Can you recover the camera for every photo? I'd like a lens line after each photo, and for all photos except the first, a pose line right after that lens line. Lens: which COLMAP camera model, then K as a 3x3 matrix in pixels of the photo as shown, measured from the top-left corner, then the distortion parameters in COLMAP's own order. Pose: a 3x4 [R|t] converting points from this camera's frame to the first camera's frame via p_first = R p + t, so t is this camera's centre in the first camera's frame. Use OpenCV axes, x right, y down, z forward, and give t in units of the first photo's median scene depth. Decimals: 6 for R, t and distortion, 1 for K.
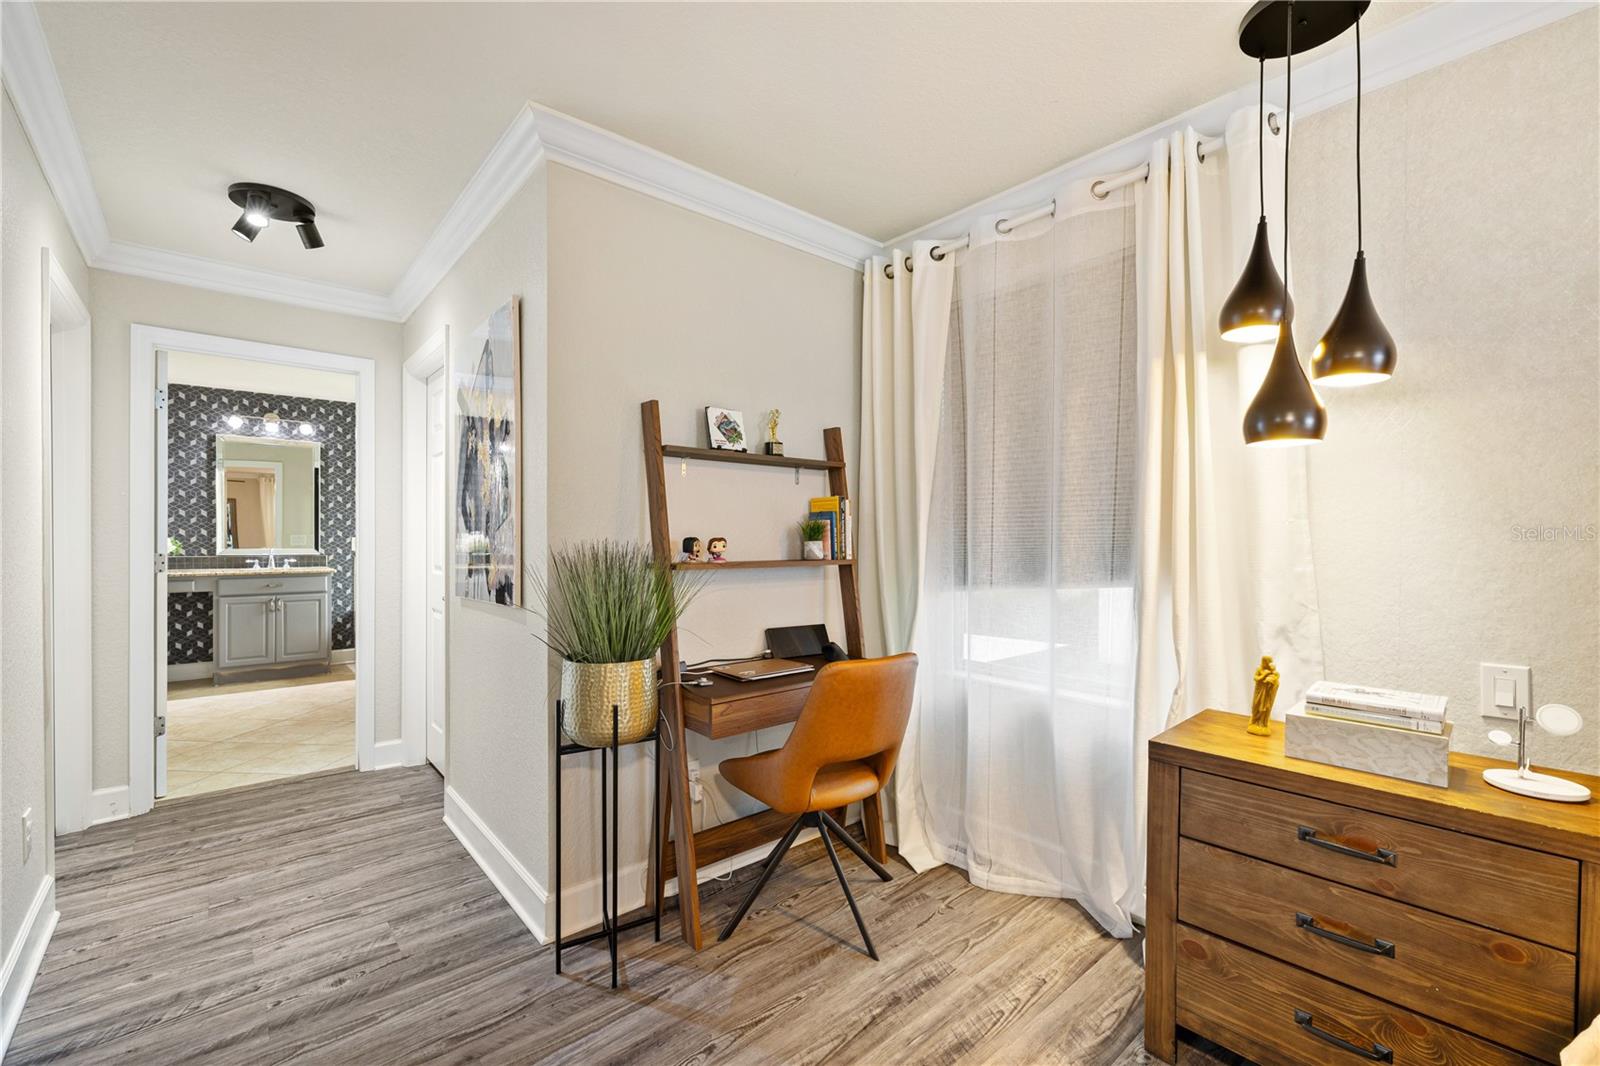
lens RADIAL K [[679.1, 0, 806.5], [0, 679.1, 543.0], [0, 0, 1]] dist [0.000061, 0.000045]
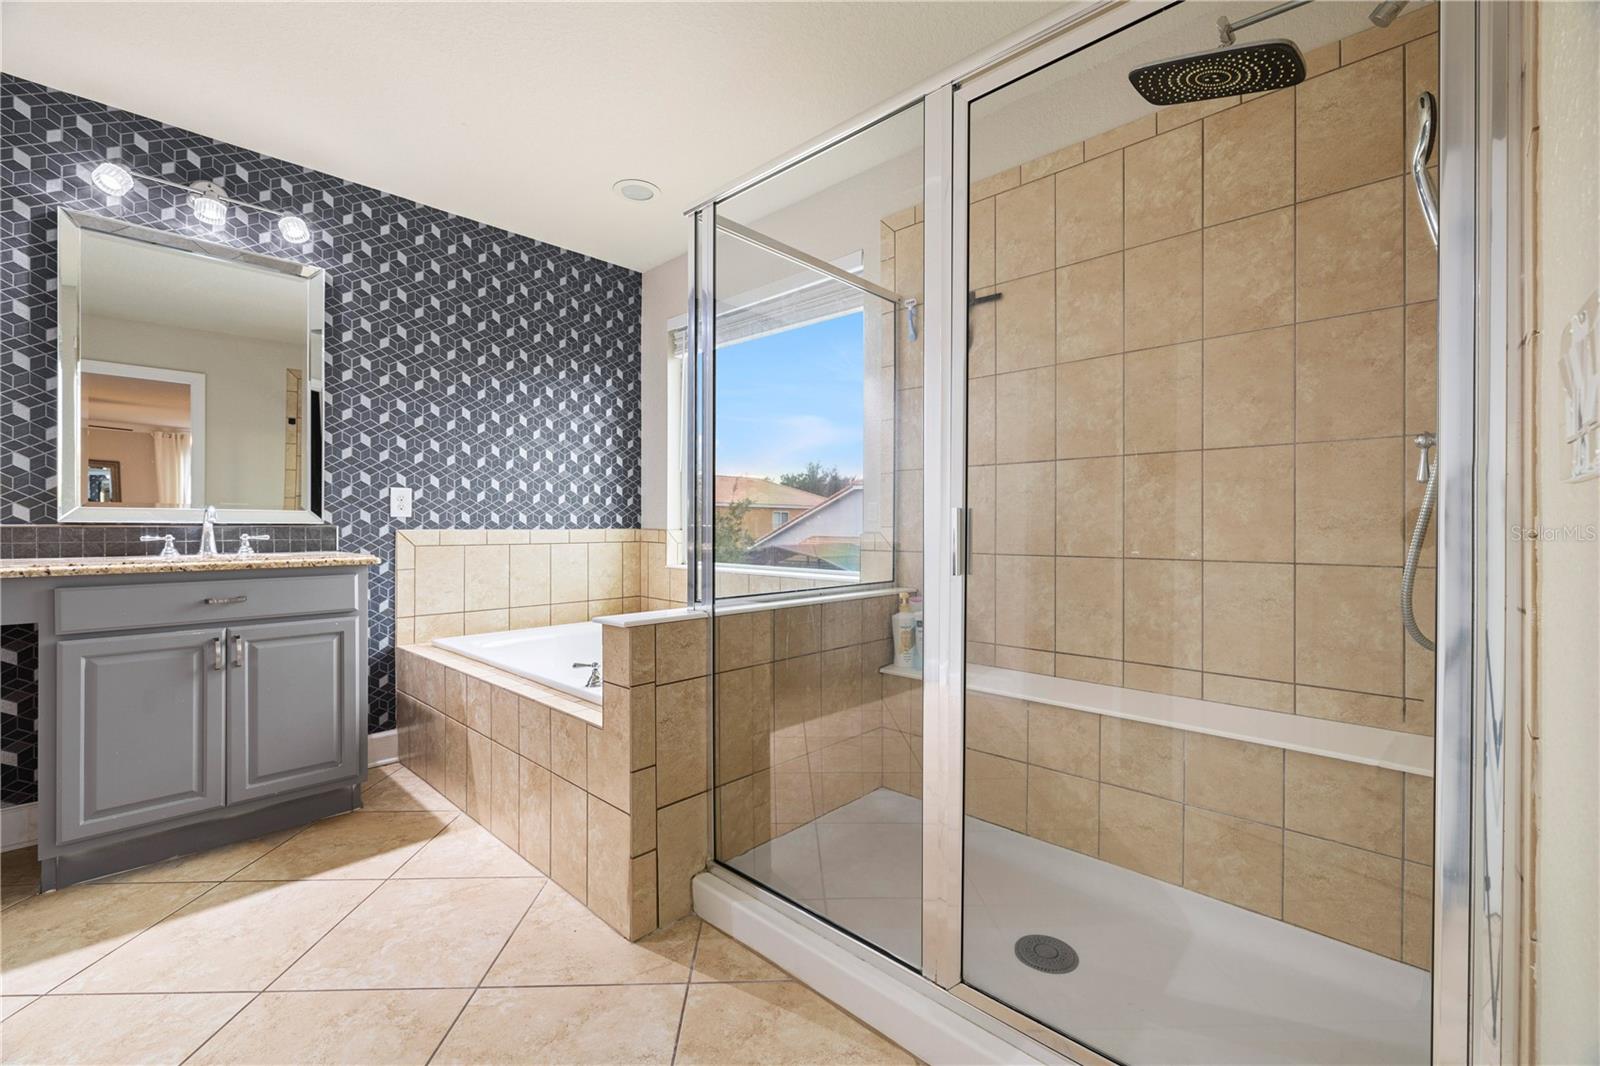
lens RADIAL K [[664.4, 0, 801.2], [0, 664.4, 527.0], [0, 0, 1]] dist [-0.002488, 0.000252]
pose [[0.994928, -0.001790, 0.100575, -1.134816], [0.002253, 0.999987, -0.004482, 0.054011], [-0.100565, 0.004686, 0.994919, 1.360111]]
